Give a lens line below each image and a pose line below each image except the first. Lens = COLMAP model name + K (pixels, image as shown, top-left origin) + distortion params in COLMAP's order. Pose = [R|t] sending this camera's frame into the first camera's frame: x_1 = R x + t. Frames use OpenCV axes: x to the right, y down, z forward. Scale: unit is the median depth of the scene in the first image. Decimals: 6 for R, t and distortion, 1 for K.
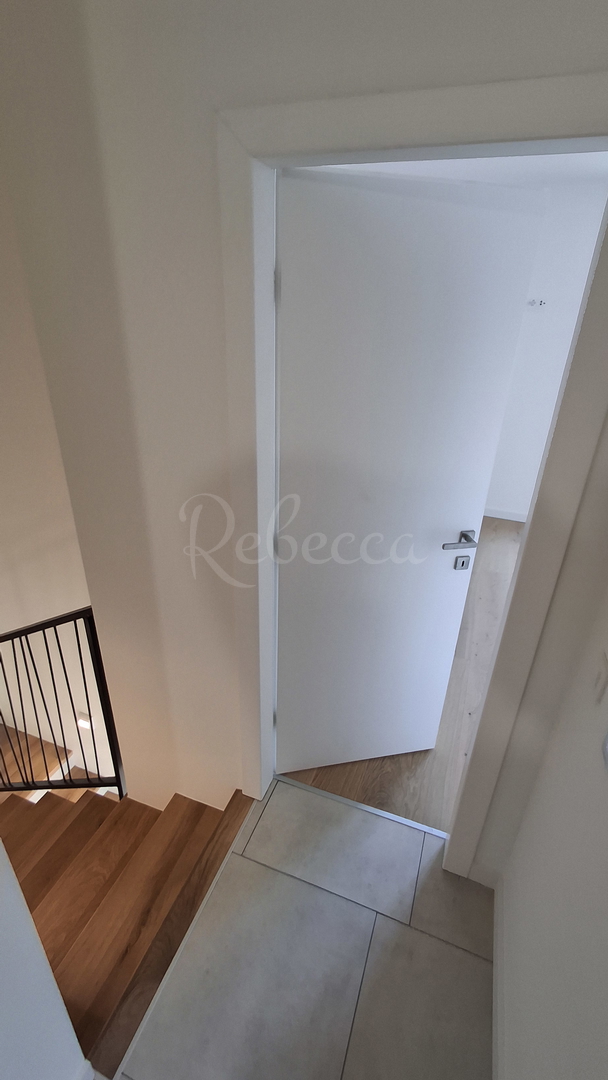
lens RADIAL K [[498.9, 0, 303.1], [0, 498.9, 540.4], [0, 0, 1]] dist [0.001952, 0.002125]
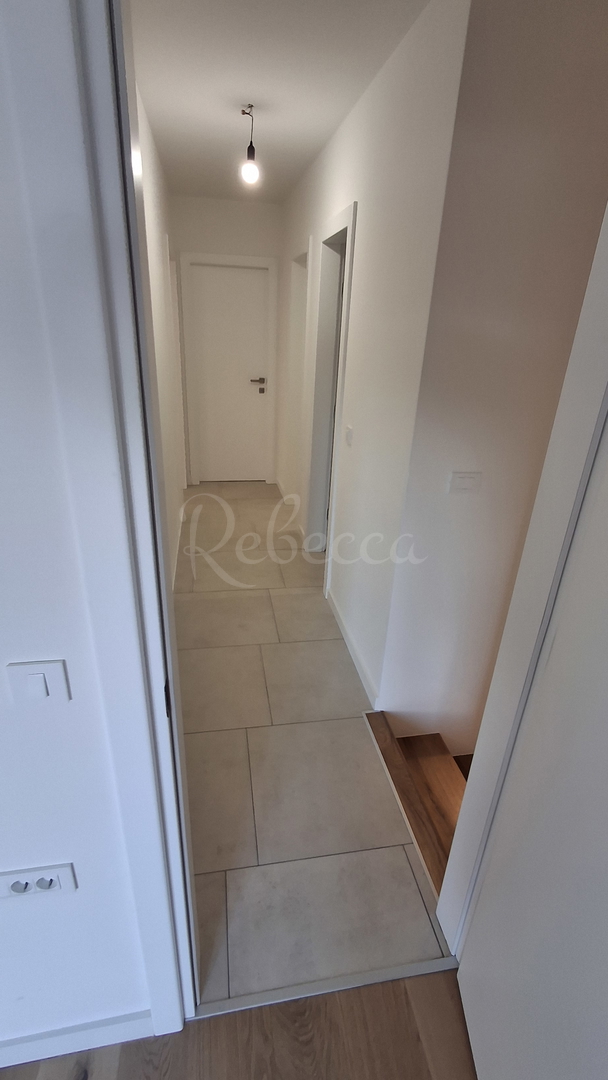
lens RADIAL K [[498.9, 0, 303.4], [0, 498.9, 539.3], [0, 0, 1]] dist [0.001952, 0.002125]
pose [[-0.857812, 0.144903, -0.493114, 0.435359], [-0.286153, 0.662329, 0.692414, -0.371128], [0.426936, 0.735067, -0.526689, 1.012820]]
